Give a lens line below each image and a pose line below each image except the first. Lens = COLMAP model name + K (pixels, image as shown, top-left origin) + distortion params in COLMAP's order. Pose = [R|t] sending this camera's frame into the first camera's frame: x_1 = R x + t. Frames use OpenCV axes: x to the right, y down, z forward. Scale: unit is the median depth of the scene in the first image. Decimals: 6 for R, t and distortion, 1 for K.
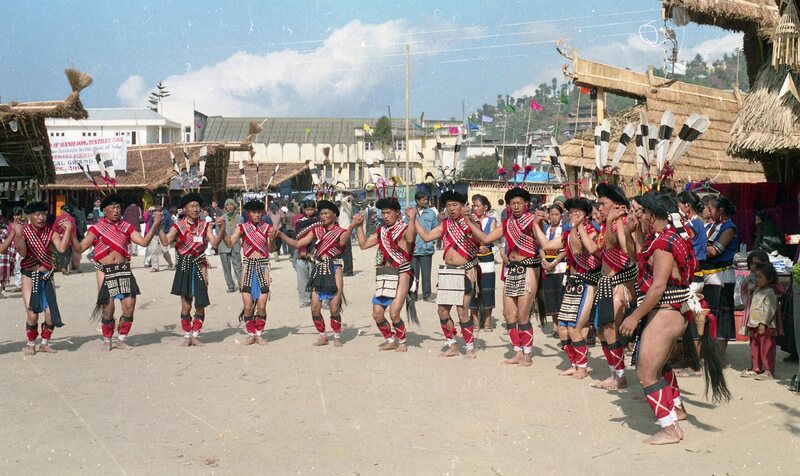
lens RADIAL K [[1173.3, 0, 421.3], [0, 1173.3, 253.4], [0, 0, 1]] dist [-0.093034, 0.000000]
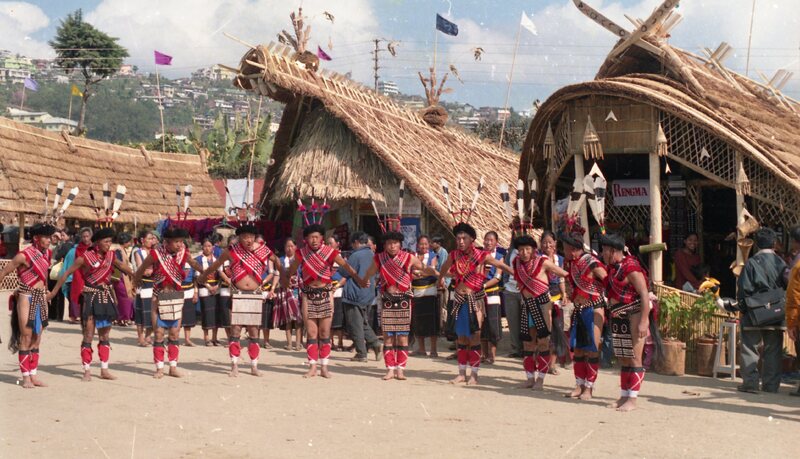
lens RADIAL K [[1170.8, 0, 402.3], [0, 1170.8, 234.6], [0, 0, 1]] dist [-0.069283, 0.000000]
pose [[0.702068, 0.010768, 0.712028, -0.183959], [0.018846, 0.999254, -0.033694, -0.000215], [-0.711860, 0.037074, 0.701342, 0.002814]]
